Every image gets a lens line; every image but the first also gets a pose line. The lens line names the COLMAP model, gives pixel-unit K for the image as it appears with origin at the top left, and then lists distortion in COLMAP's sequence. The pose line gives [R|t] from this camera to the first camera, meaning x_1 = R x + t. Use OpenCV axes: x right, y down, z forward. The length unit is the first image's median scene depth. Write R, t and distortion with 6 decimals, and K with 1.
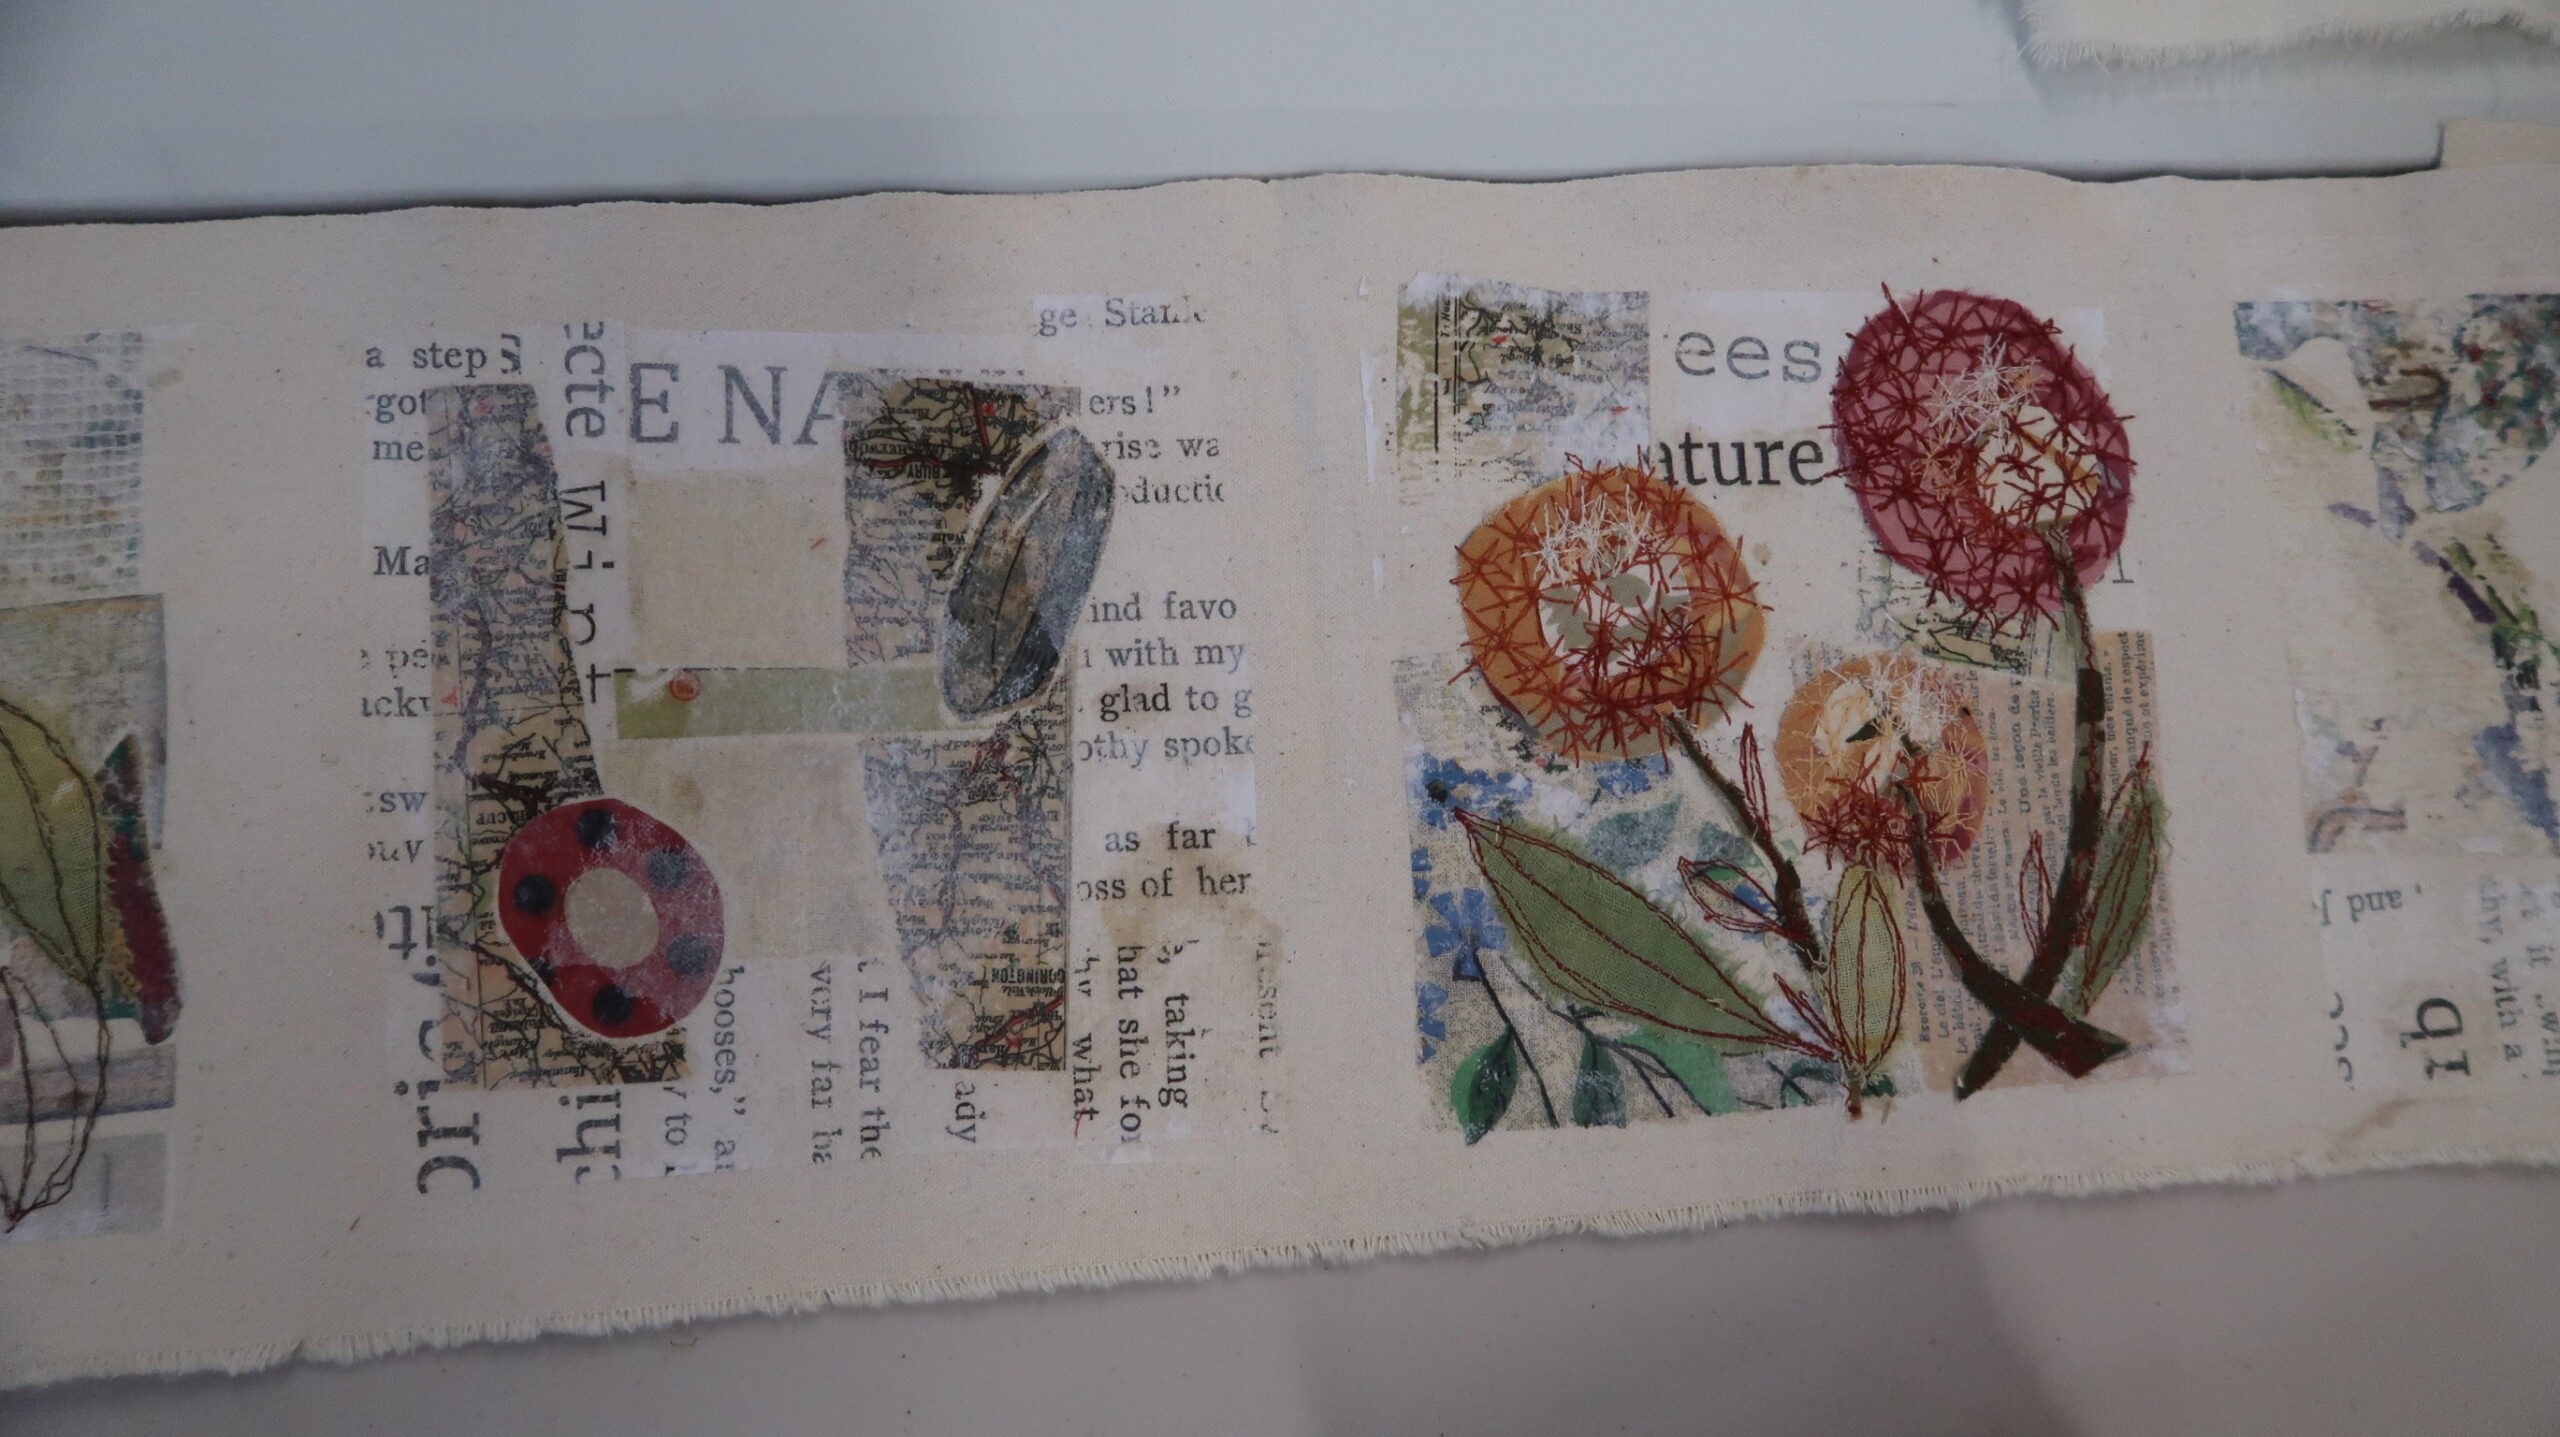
lens RADIAL K [[1320.6, 0, 1280.0], [0, 1320.6, 718.5], [0, 0, 1]] dist [-0.001957, 0.001426]
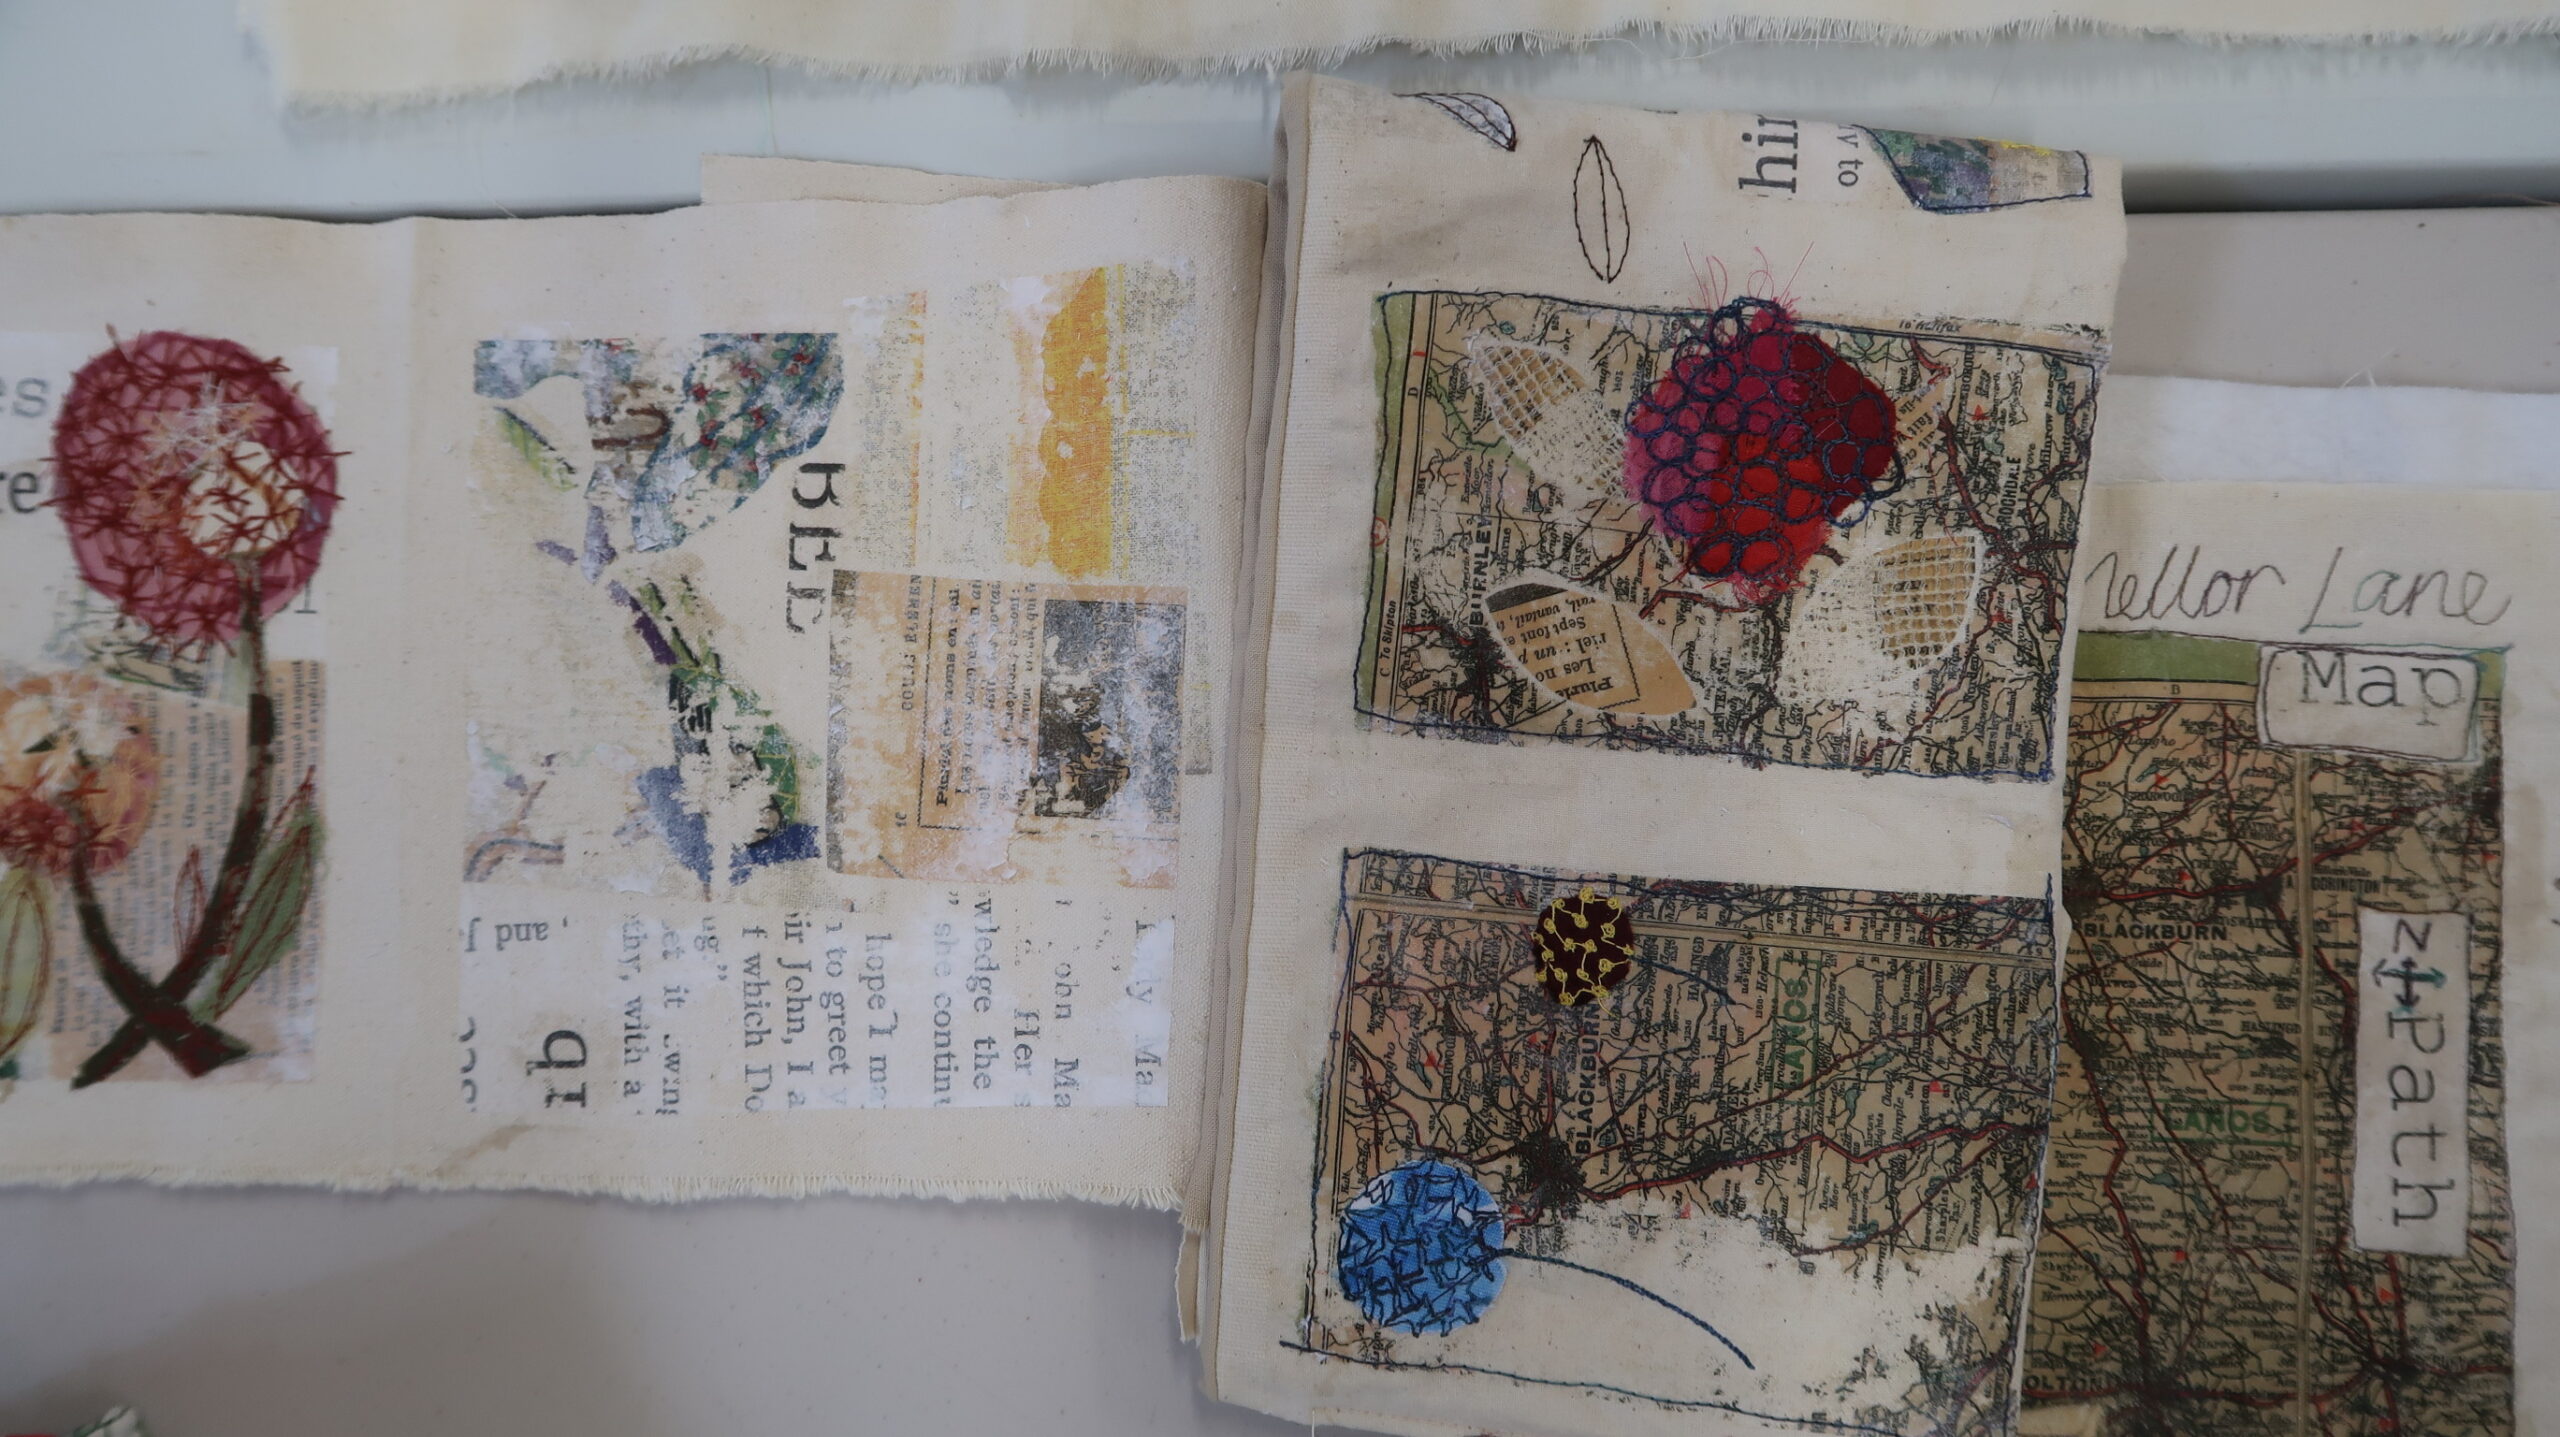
lens RADIAL K [[1320.6, 0, 1280.0], [0, 1320.6, 718.5], [0, 0, 1]] dist [-0.001957, 0.001426]
pose [[0.989468, 0.043567, -0.138038, 1.545430], [-0.039980, 0.998790, 0.028654, -0.080052], [0.139119, -0.022833, 0.990012, 0.069836]]
